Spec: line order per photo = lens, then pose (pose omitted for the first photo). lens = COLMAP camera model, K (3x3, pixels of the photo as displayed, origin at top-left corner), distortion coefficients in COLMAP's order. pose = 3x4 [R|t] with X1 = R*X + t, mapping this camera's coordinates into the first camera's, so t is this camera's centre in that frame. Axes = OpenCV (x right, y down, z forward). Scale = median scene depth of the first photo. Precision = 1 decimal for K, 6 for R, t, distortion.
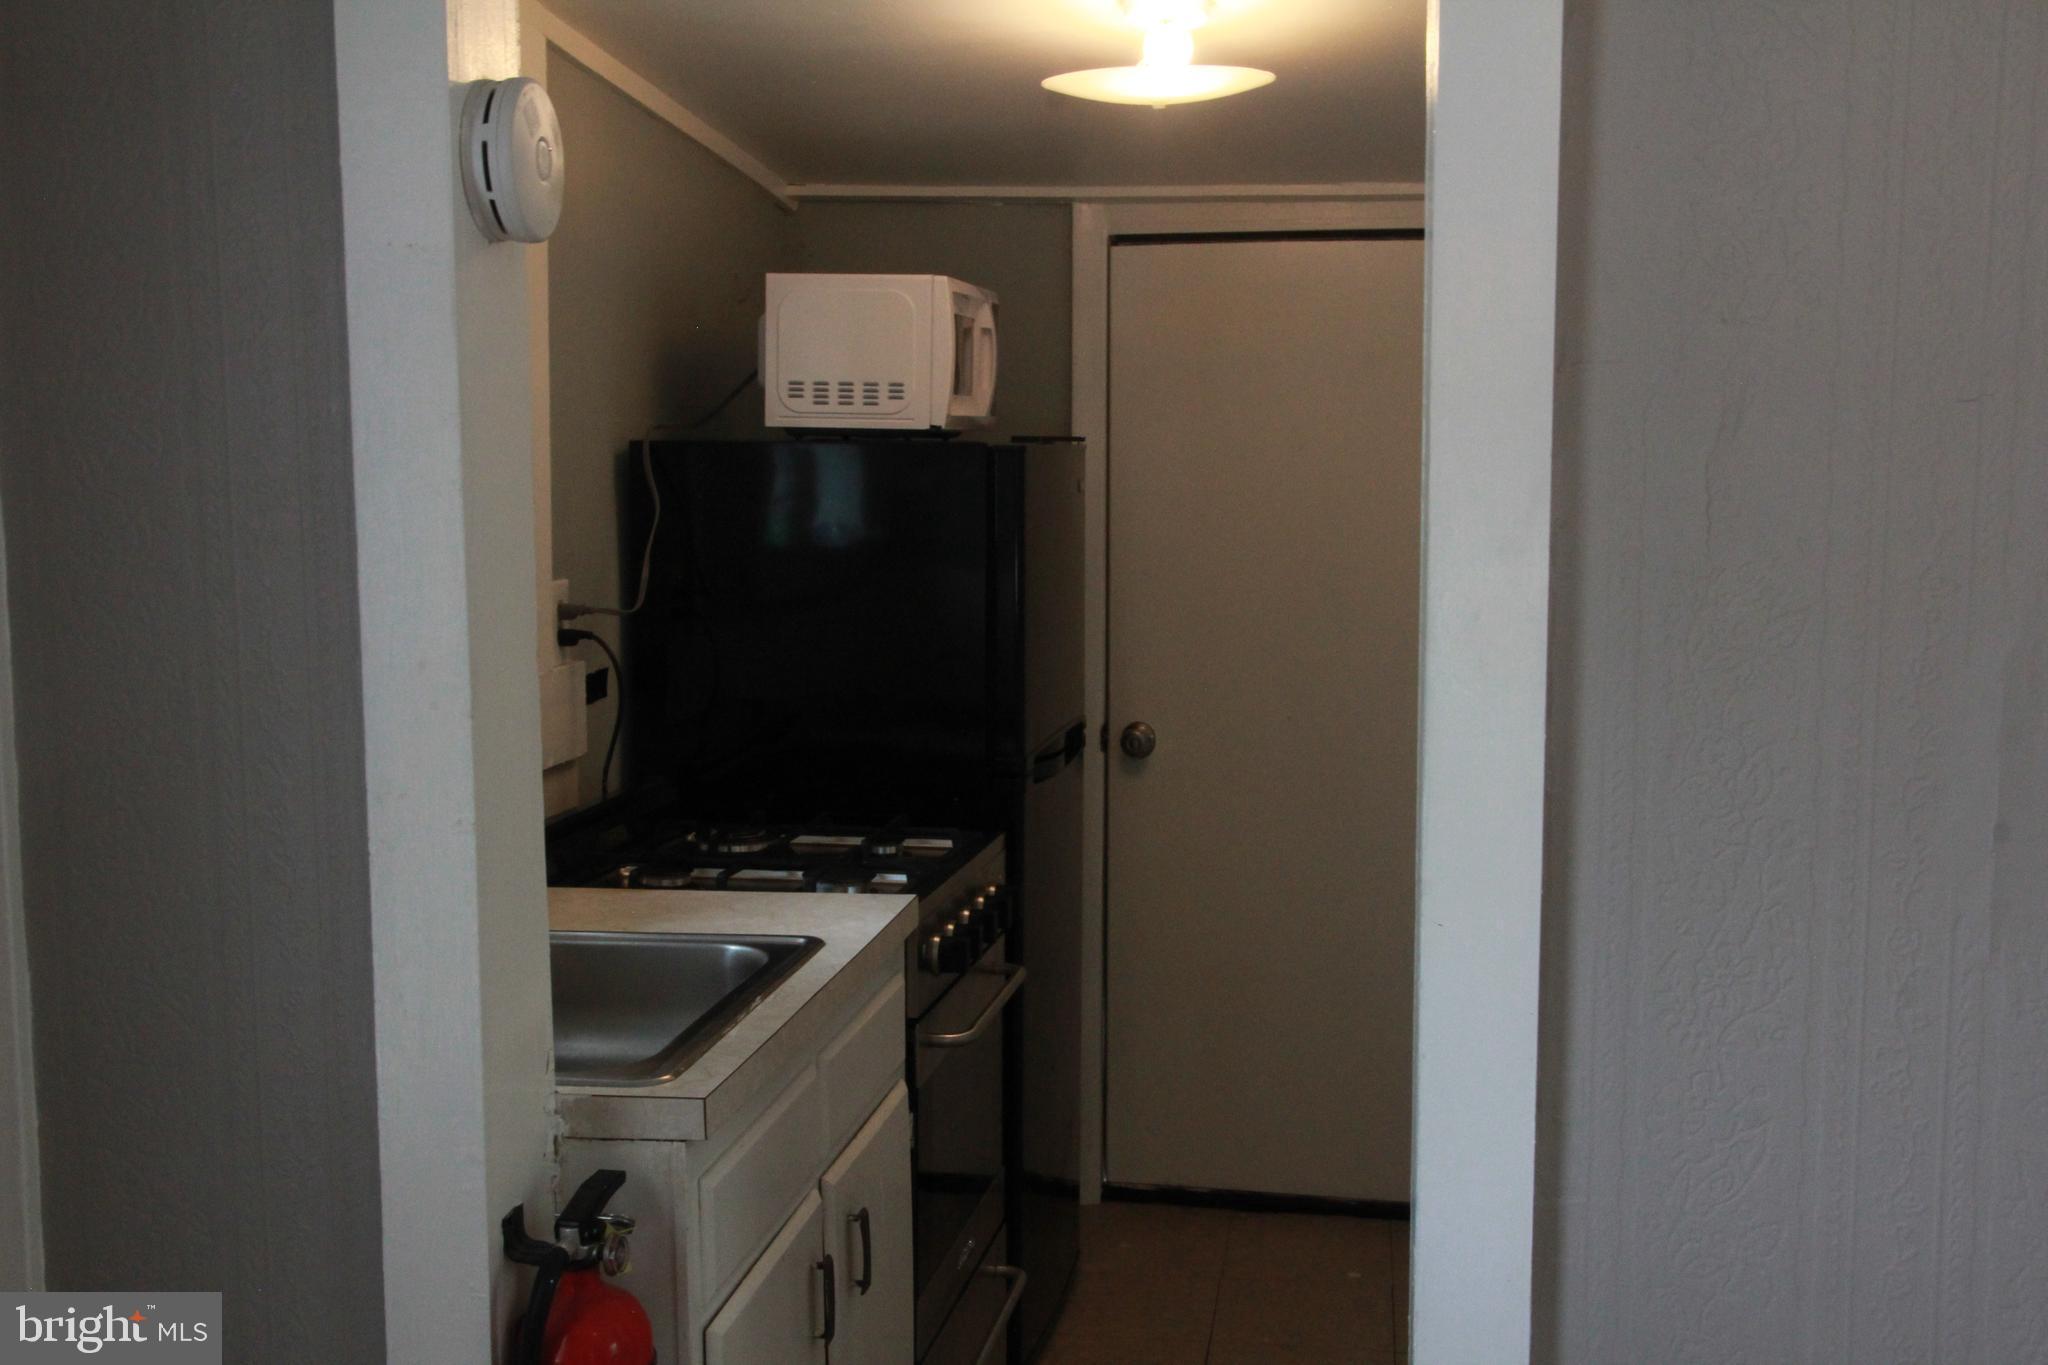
lens RADIAL K [[2348.1, 0, 1024.6], [0, 2348.1, 695.6], [0, 0, 1]] dist [0.009018, 0.000000]
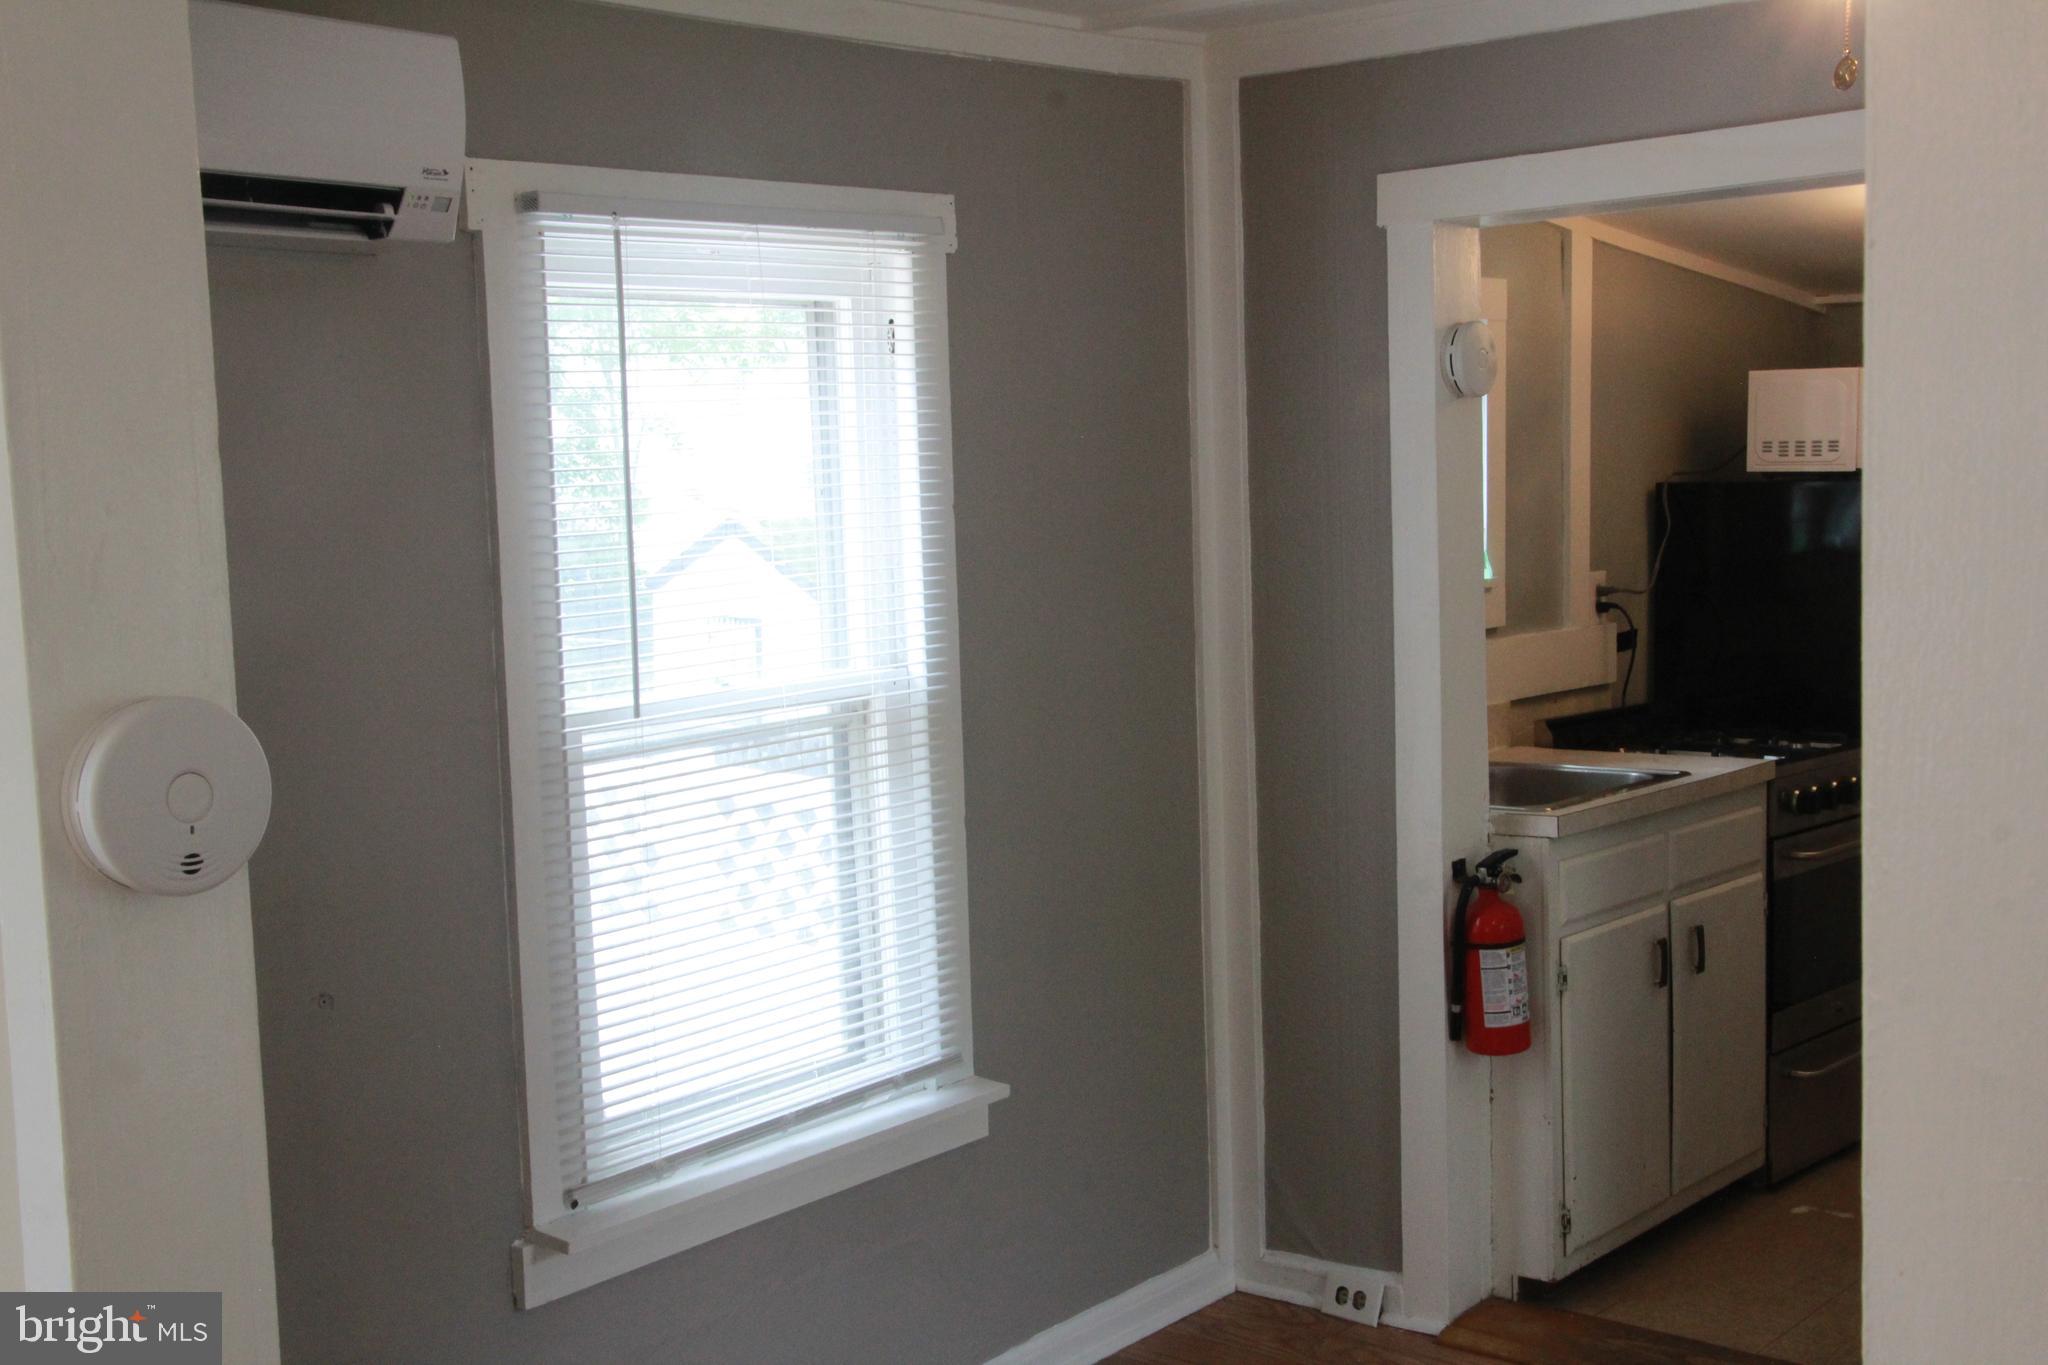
lens RADIAL K [[2348.1, 0, 1022.6], [0, 2348.1, 683.9], [0, 0, 1]] dist [0.009018, 0.000000]
pose [[0.846432, 0.024412, -0.531938, 0.361316], [-0.034297, 0.999374, -0.008710, 0.061293], [0.531392, 0.025616, 0.846739, -0.629476]]
